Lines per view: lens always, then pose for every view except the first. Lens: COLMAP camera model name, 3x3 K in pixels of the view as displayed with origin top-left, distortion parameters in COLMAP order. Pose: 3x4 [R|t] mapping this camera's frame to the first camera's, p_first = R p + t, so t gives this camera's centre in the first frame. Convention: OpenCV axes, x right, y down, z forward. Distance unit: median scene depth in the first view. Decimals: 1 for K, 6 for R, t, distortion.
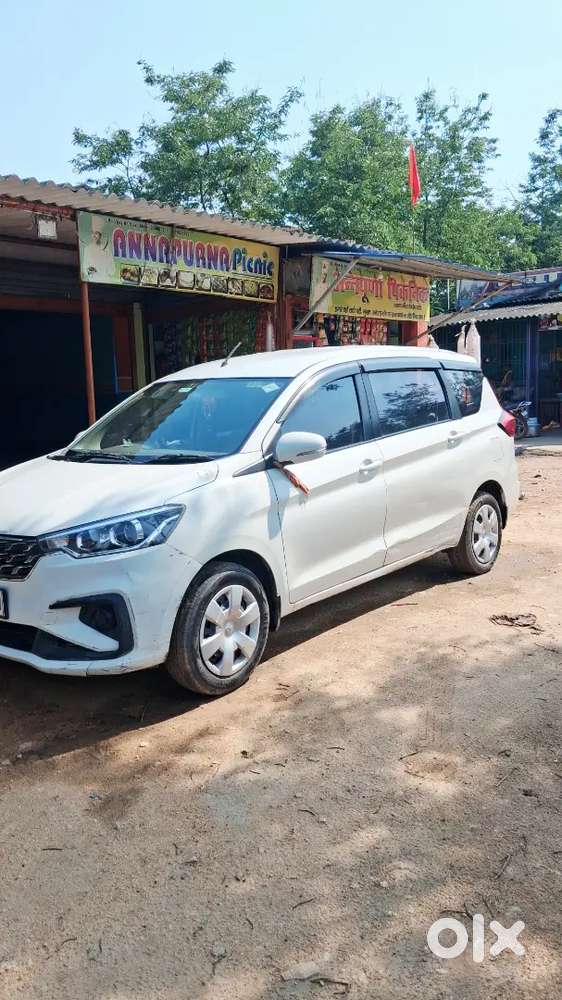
lens RADIAL K [[789.6, 0, 288.5], [0, 789.6, 506.5], [0, 0, 1]] dist [0.013598, -0.022967]
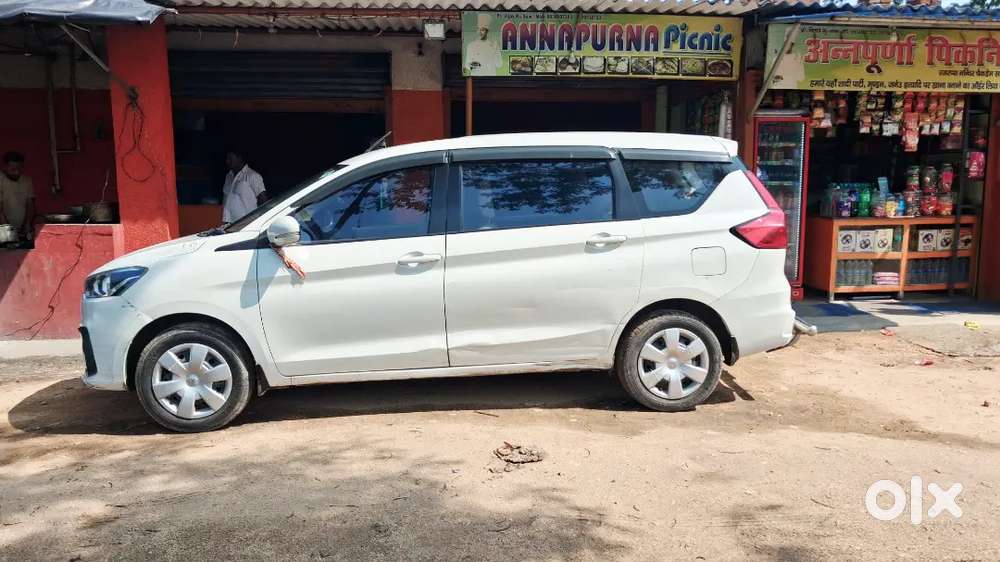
lens RADIAL K [[789.6, 0, 479.7], [0, 789.6, 302.0], [0, 0, 1]] dist [0.013598, -0.022967]
pose [[0.722116, 0.130171, -0.679414, 0.548695], [-0.120849, 0.990771, 0.061380, -0.044948], [0.681134, 0.037783, 0.731183, 0.230904]]
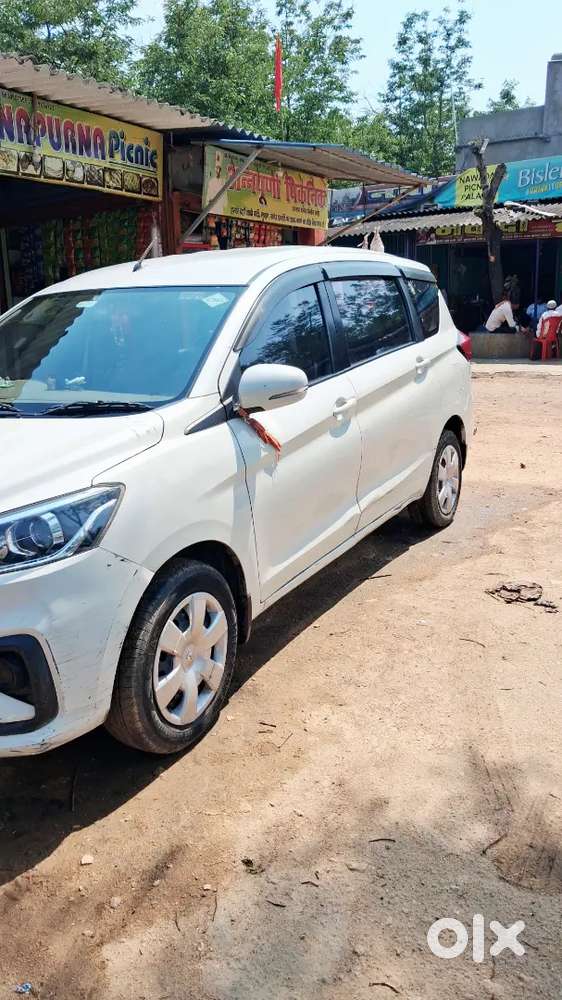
lens RADIAL K [[789.6, 0, 275.7], [0, 789.6, 502.6], [0, 0, 1]] dist [0.013598, -0.022967]
pose [[0.986593, -0.044062, 0.157138, -0.056229], [0.029370, 0.995080, 0.094624, -0.022469], [-0.160534, -0.088740, 0.983033, 0.174113]]
